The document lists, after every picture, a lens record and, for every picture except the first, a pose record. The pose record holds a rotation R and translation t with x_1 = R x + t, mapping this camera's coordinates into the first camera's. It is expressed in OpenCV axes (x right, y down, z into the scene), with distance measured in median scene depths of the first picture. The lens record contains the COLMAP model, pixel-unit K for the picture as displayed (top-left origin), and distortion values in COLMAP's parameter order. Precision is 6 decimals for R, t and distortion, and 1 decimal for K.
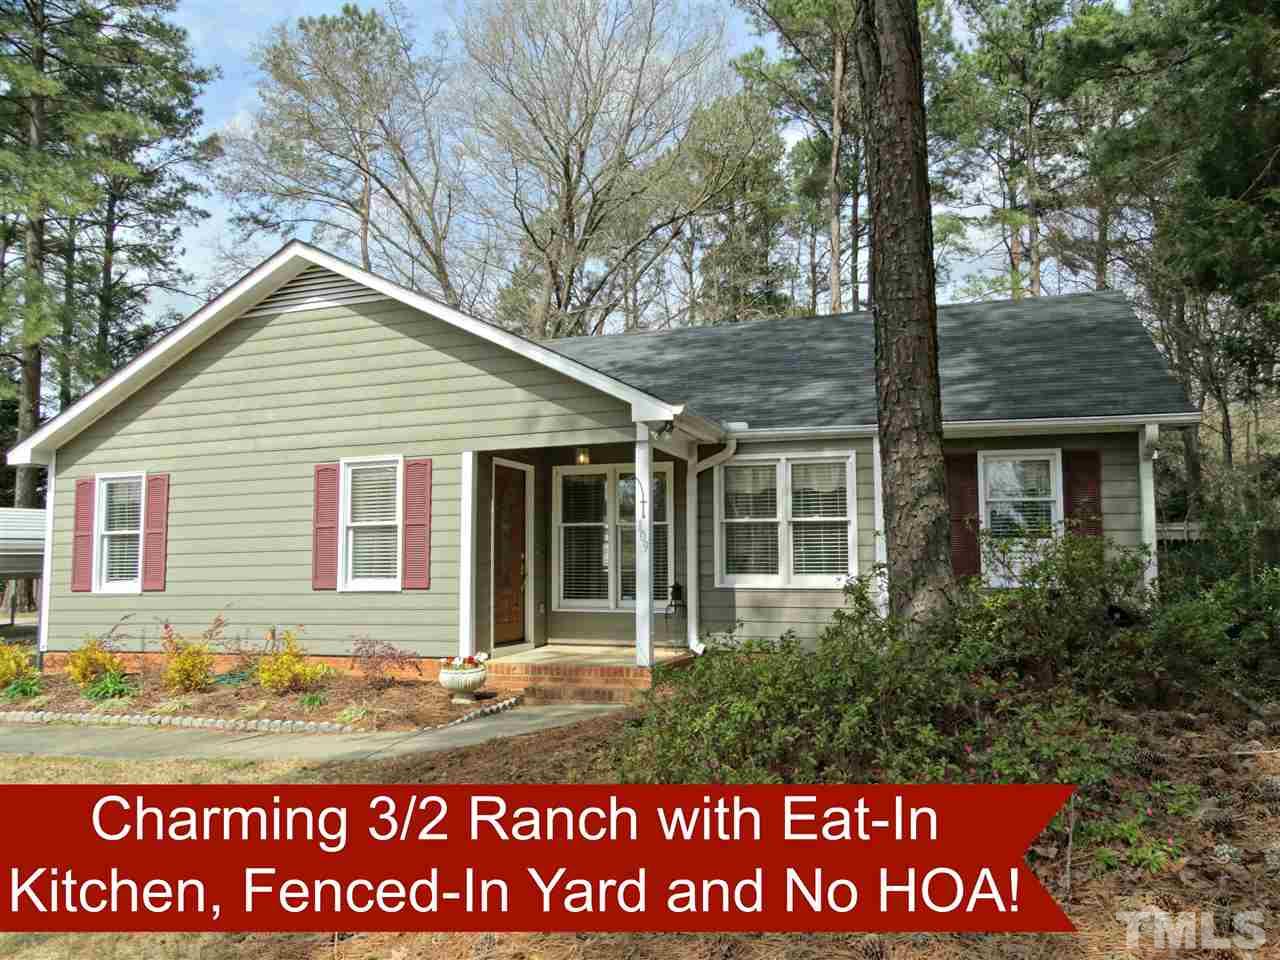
lens RADIAL K [[914.2, 0, 686.1], [0, 914.2, 494.8], [0, 0, 1]] dist [-0.043117, 0.005091]
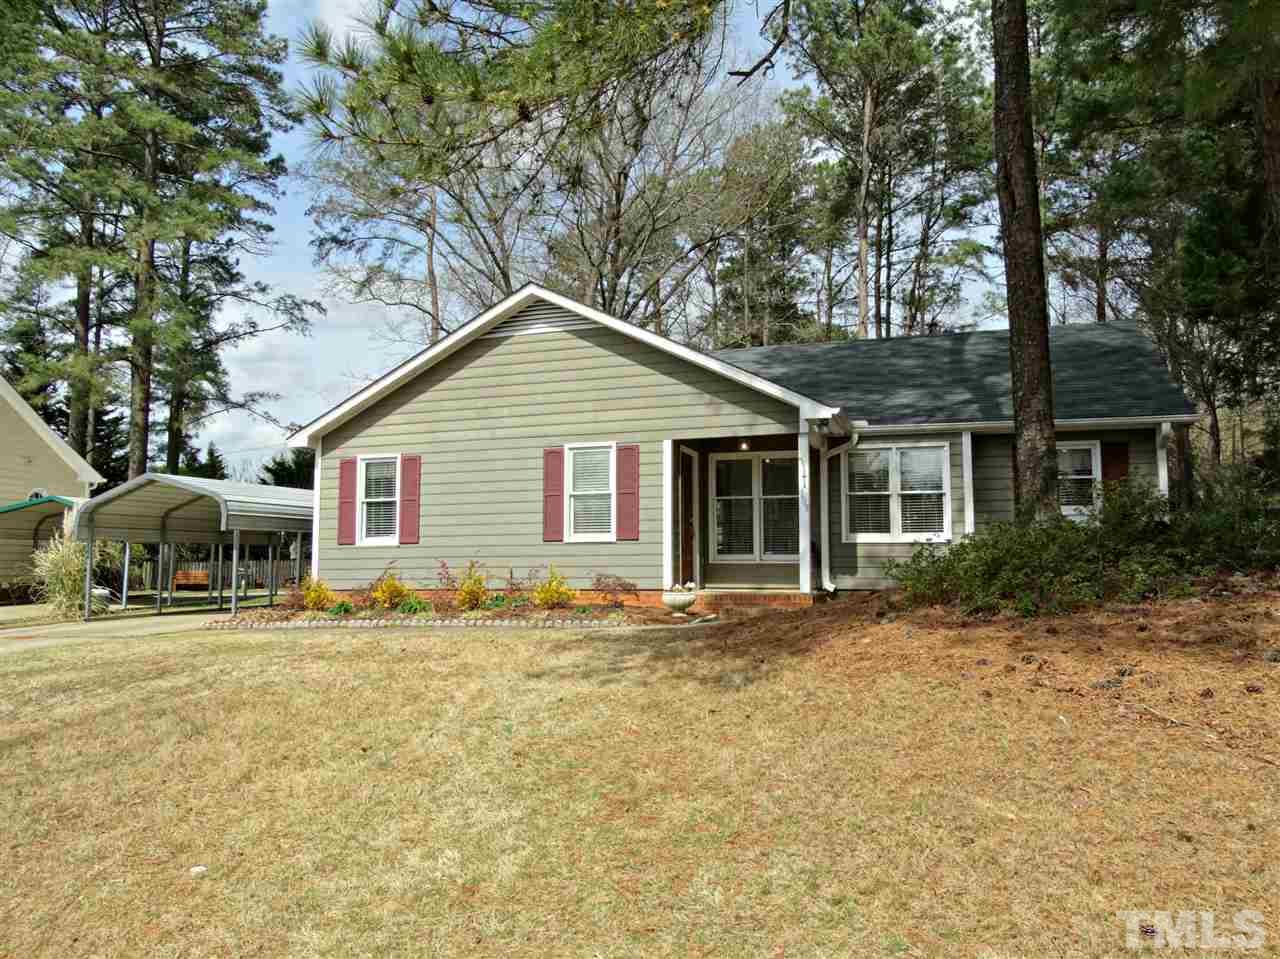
lens RADIAL K [[939.4, 0, 638.5], [0, 939.4, 506.5], [0, 0, 1]] dist [-0.056925, -0.001670]
pose [[0.999729, 0.011491, -0.020239, -0.228756], [-0.011414, 0.999927, 0.003870, 0.043274], [0.020282, -0.003638, 0.999788, -0.371721]]
